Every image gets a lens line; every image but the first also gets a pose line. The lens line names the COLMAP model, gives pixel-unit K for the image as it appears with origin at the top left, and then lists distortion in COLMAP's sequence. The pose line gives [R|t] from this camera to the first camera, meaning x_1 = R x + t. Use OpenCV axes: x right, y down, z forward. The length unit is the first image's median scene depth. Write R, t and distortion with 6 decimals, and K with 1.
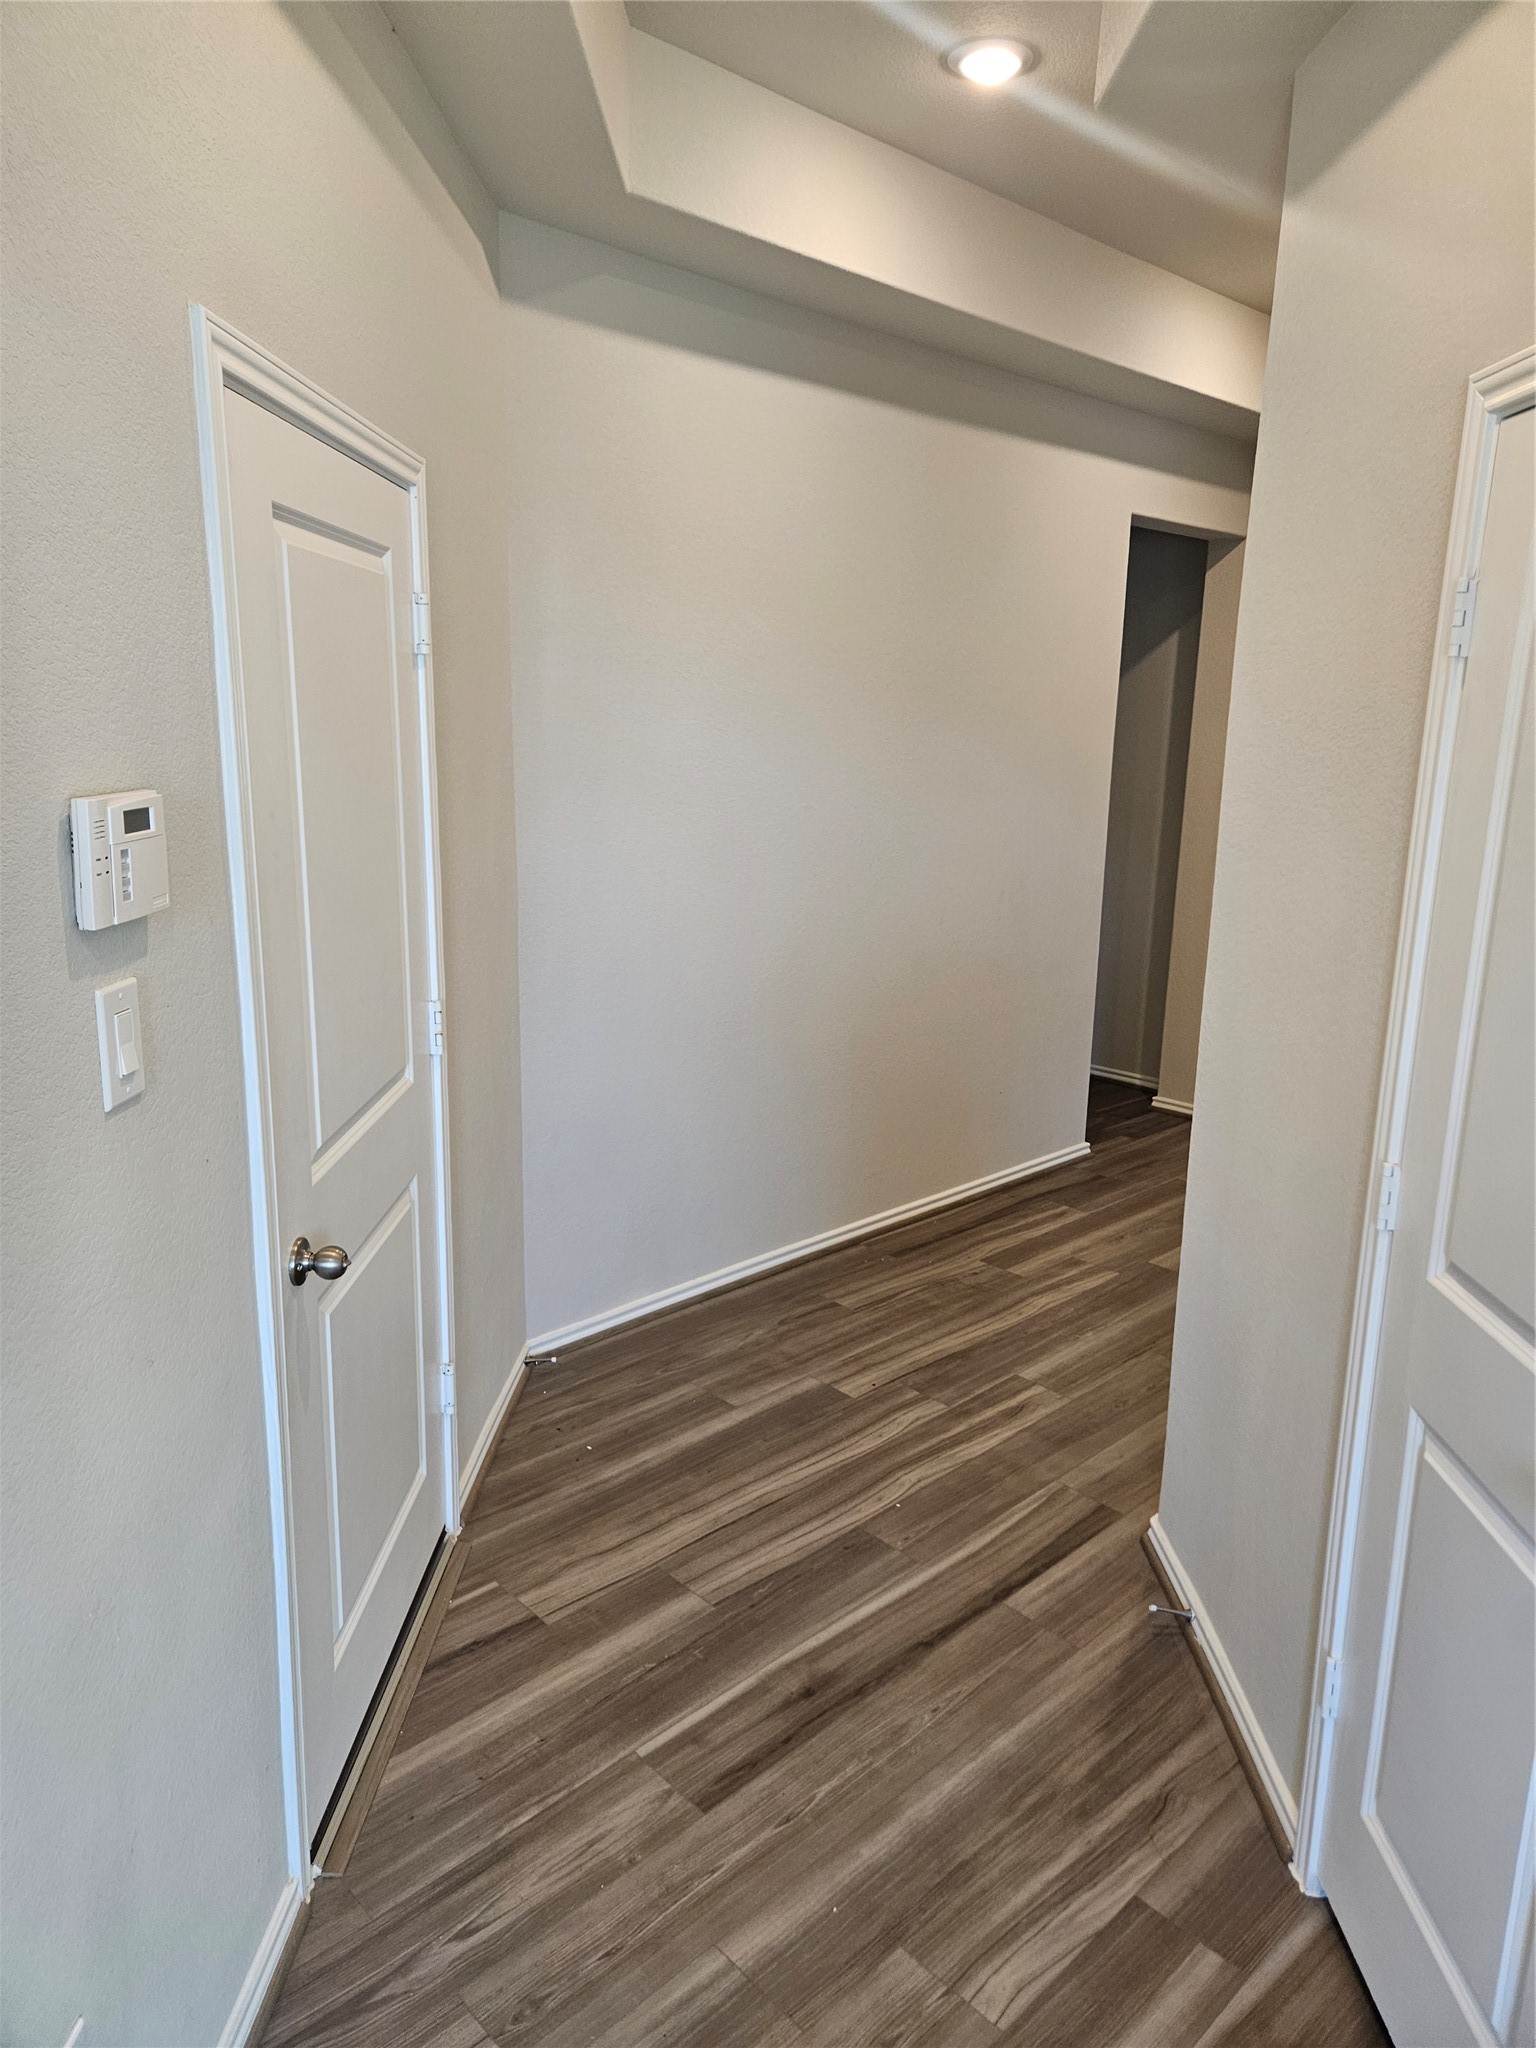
lens RADIAL K [[1374.0, 0, 767.5], [0, 1374.0, 1021.0], [0, 0, 1]] dist [0.036930, -0.025986]
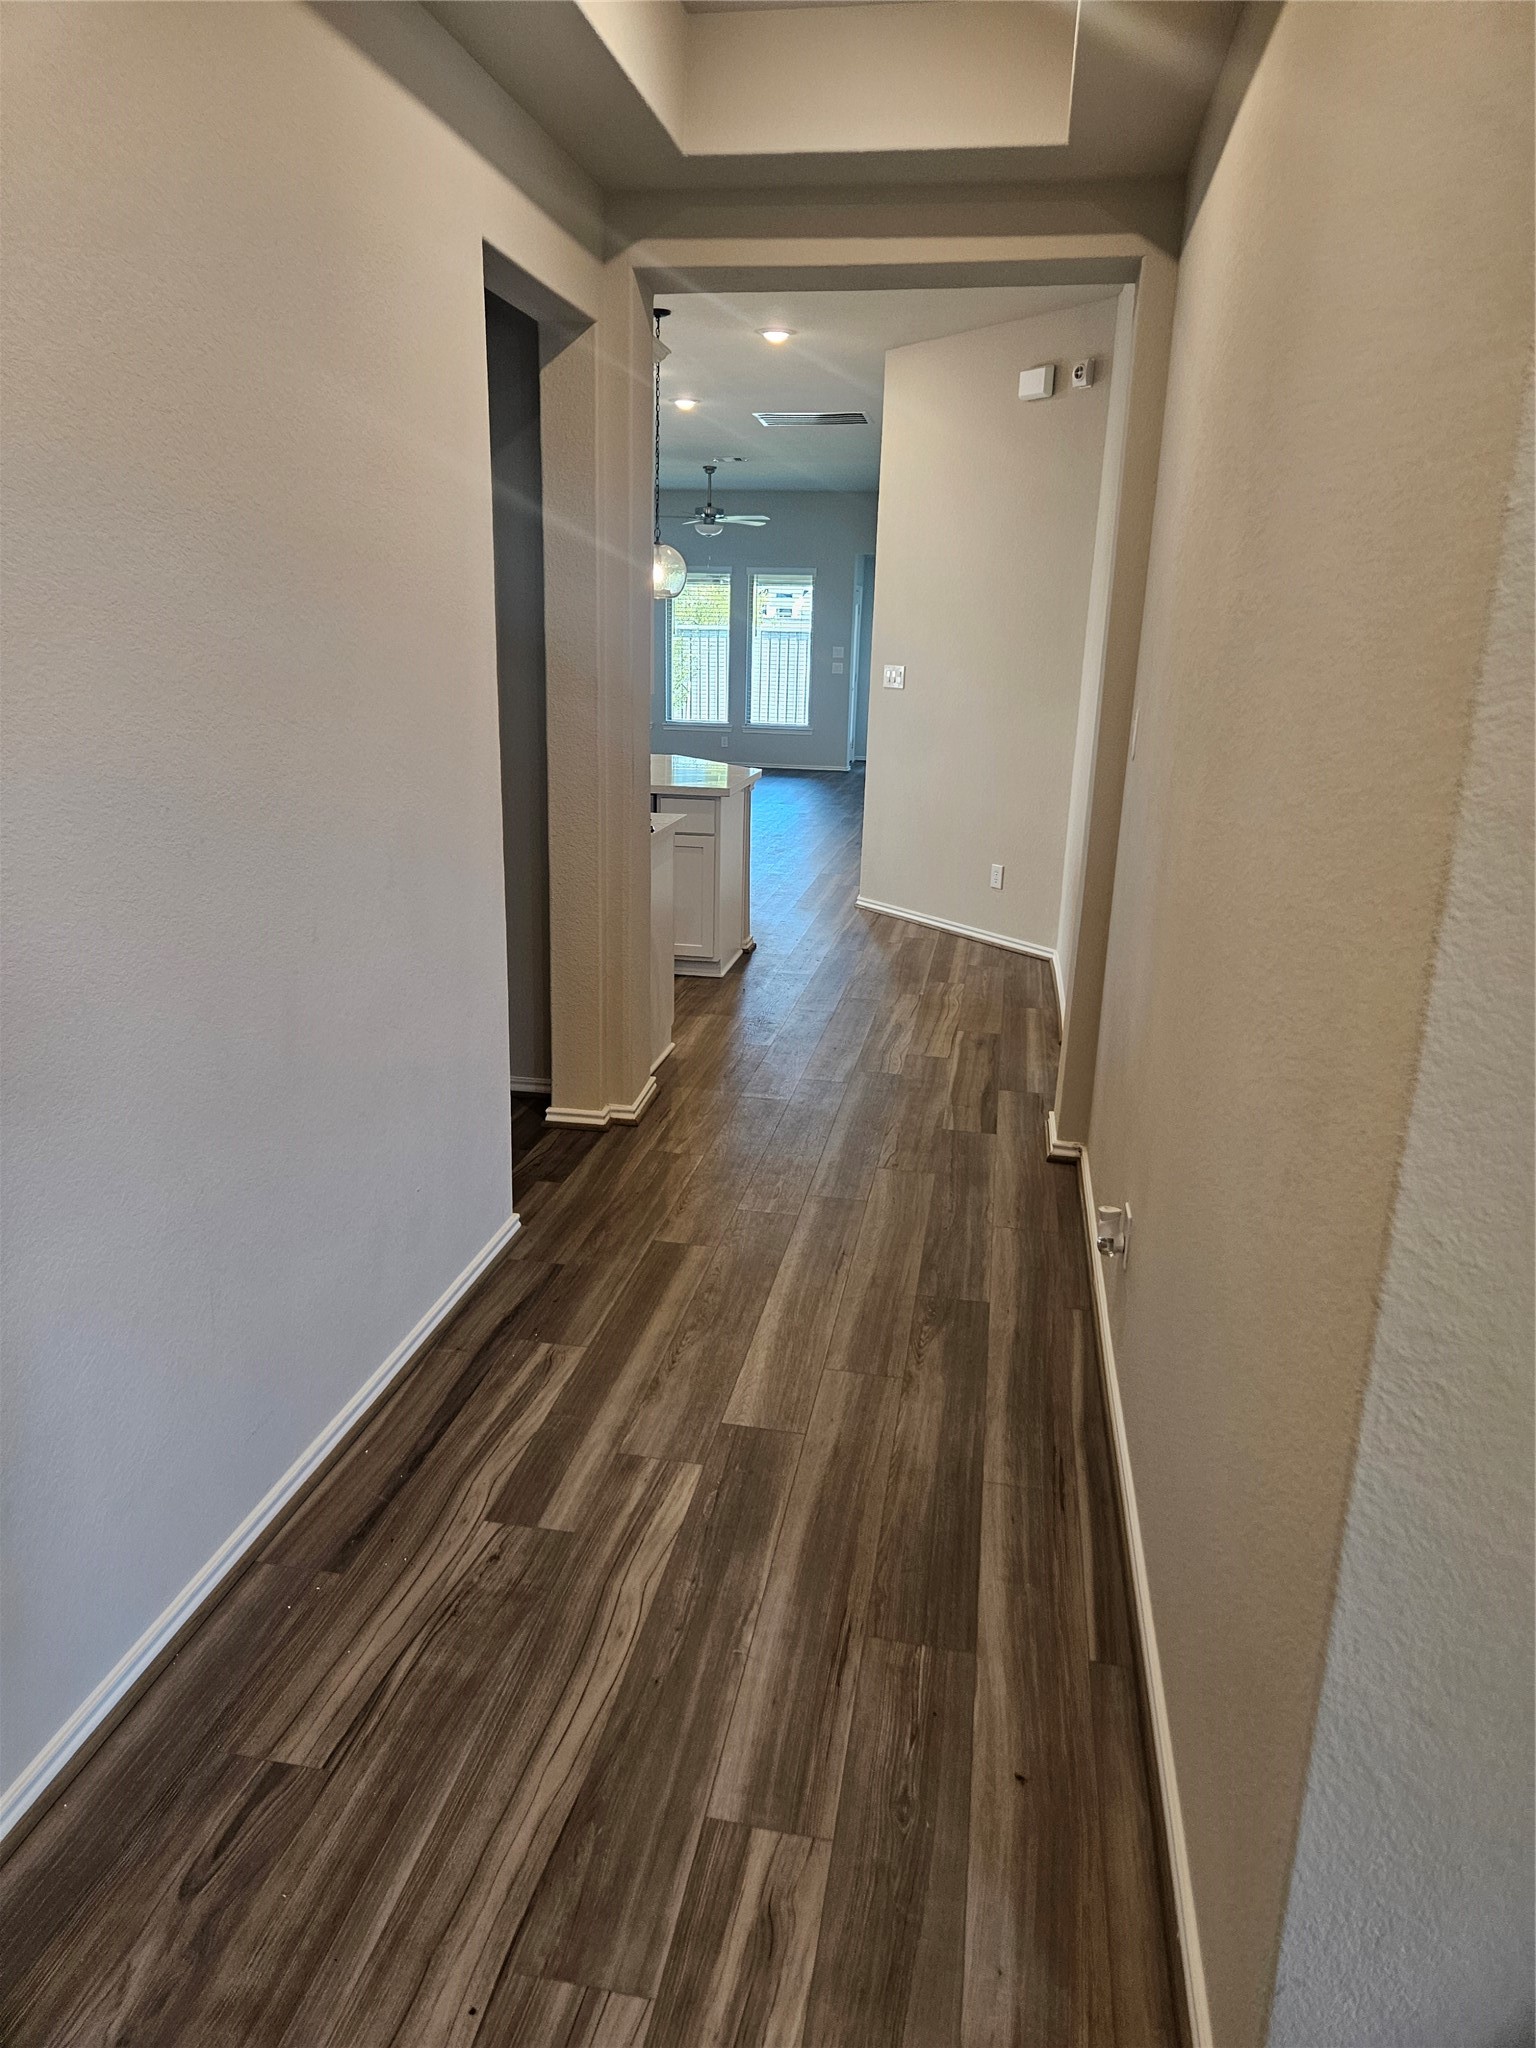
lens RADIAL K [[1374.0, 0, 766.7], [0, 1374.0, 1004.8], [0, 0, 1]] dist [0.036930, -0.025986]
pose [[0.813374, -0.160588, 0.559137, -0.059731], [0.126133, 0.986963, 0.099977, -0.126271], [-0.567902, -0.010793, 0.823025, 0.699843]]
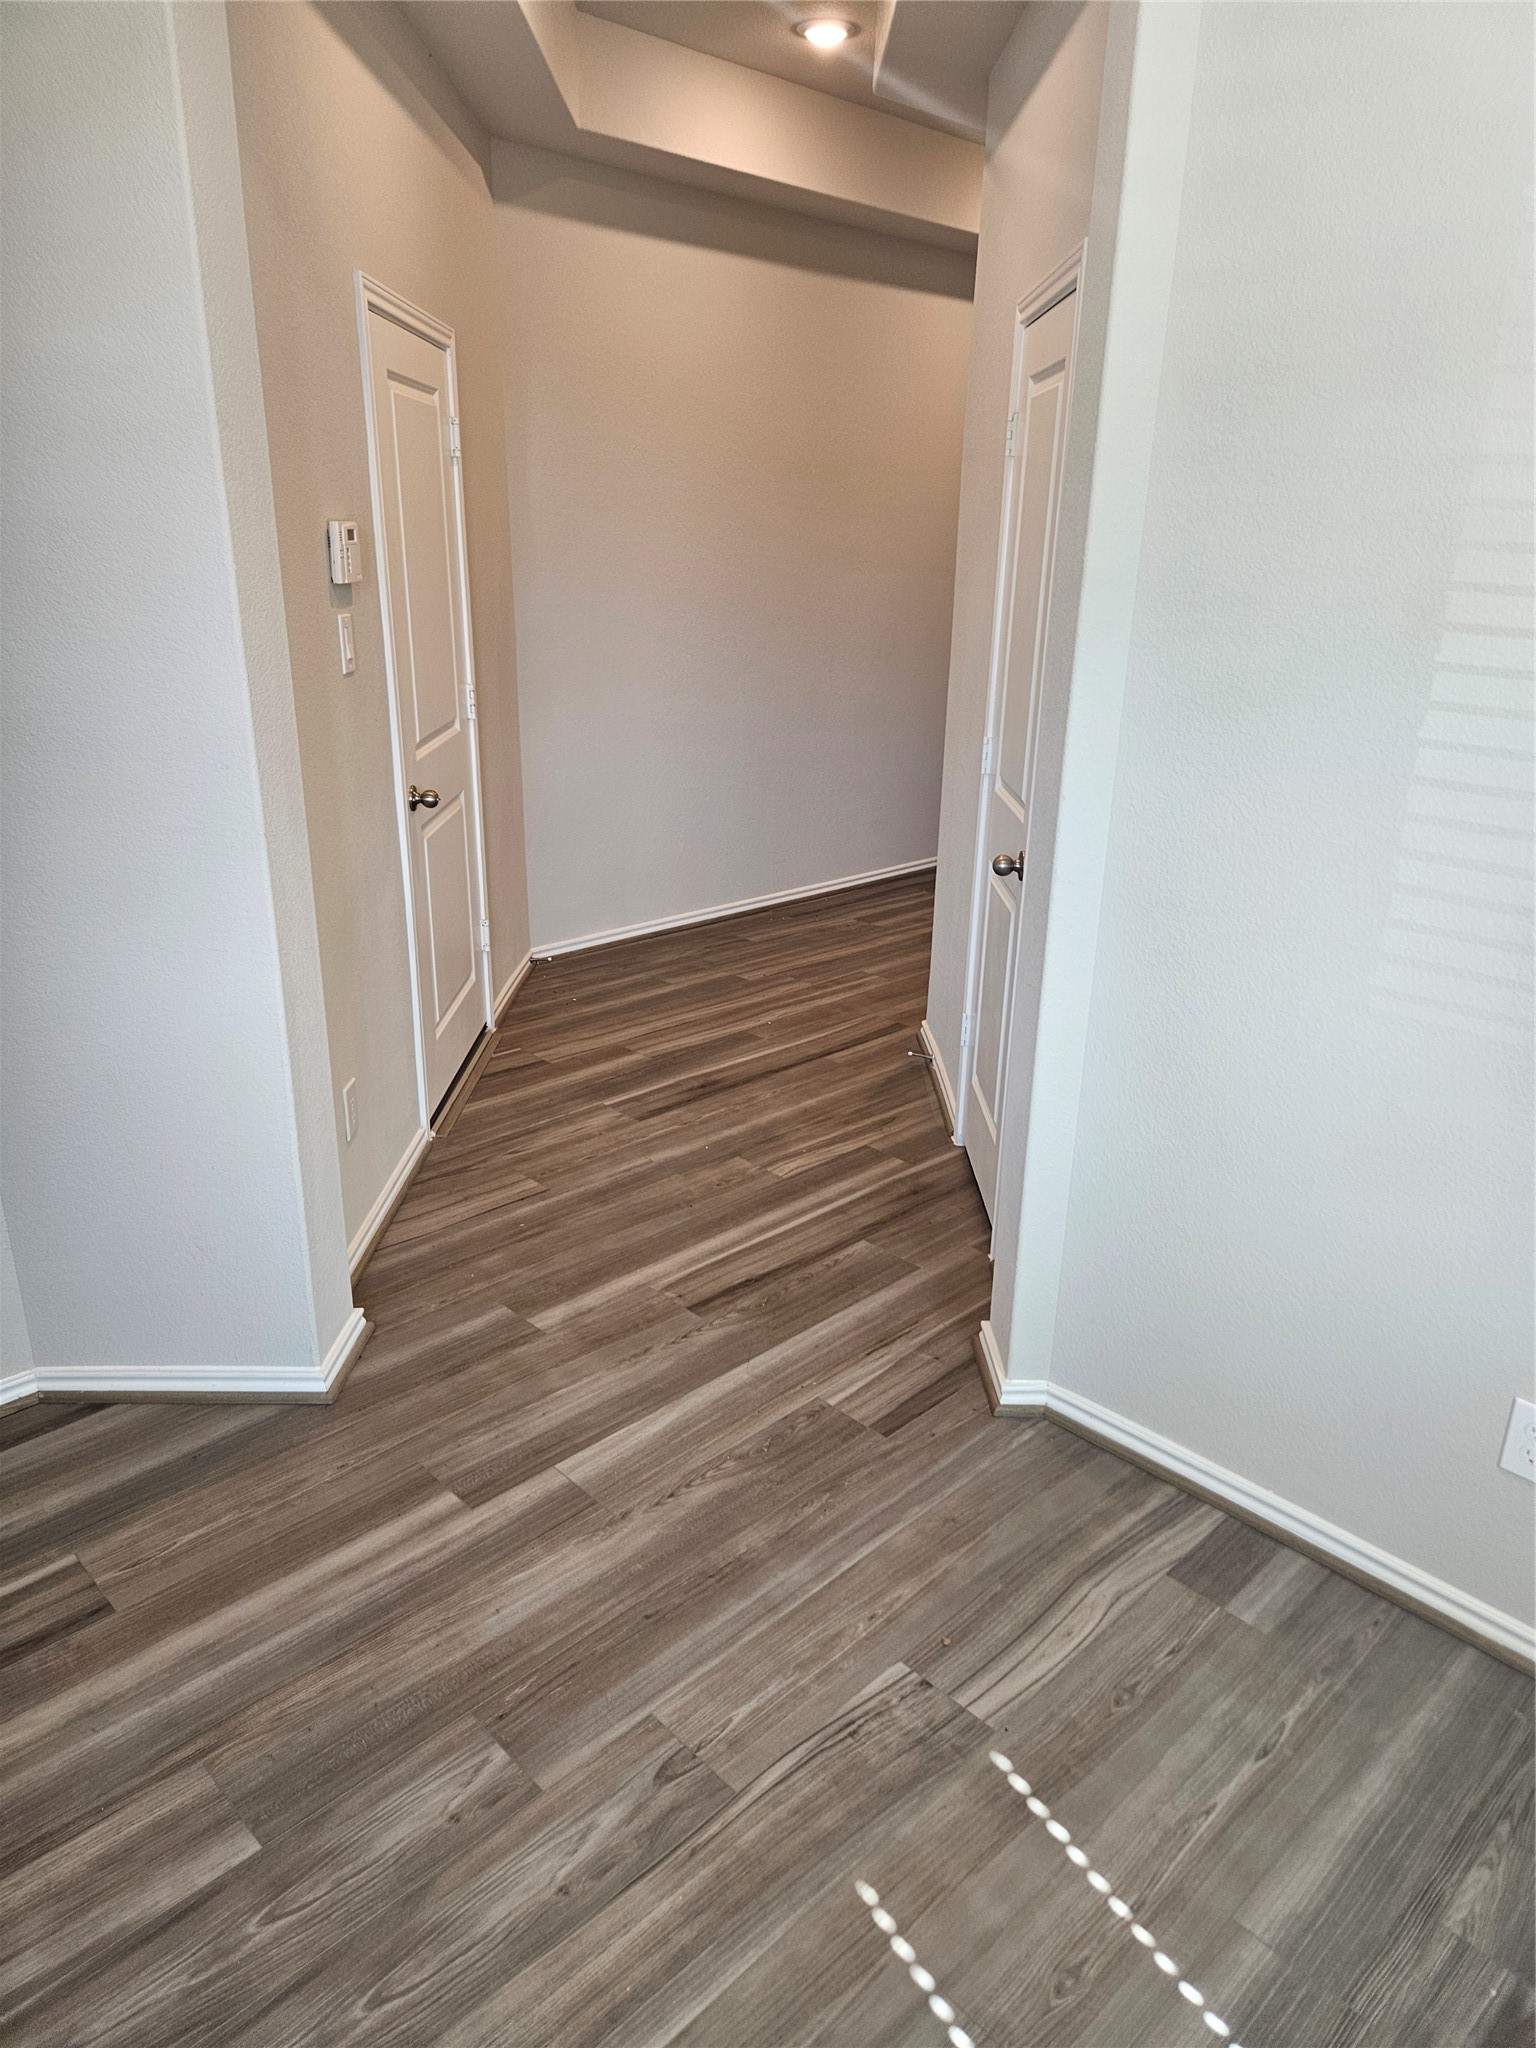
lens RADIAL K [[1374.0, 0, 773.6], [0, 1374.0, 1044.7], [0, 0, 1]] dist [0.036930, -0.025986]
pose [[0.999866, -0.006628, 0.014977, 0.079244], [0.004548, 0.990852, 0.134875, 0.170621], [-0.015734, -0.134788, 0.990749, -0.603037]]
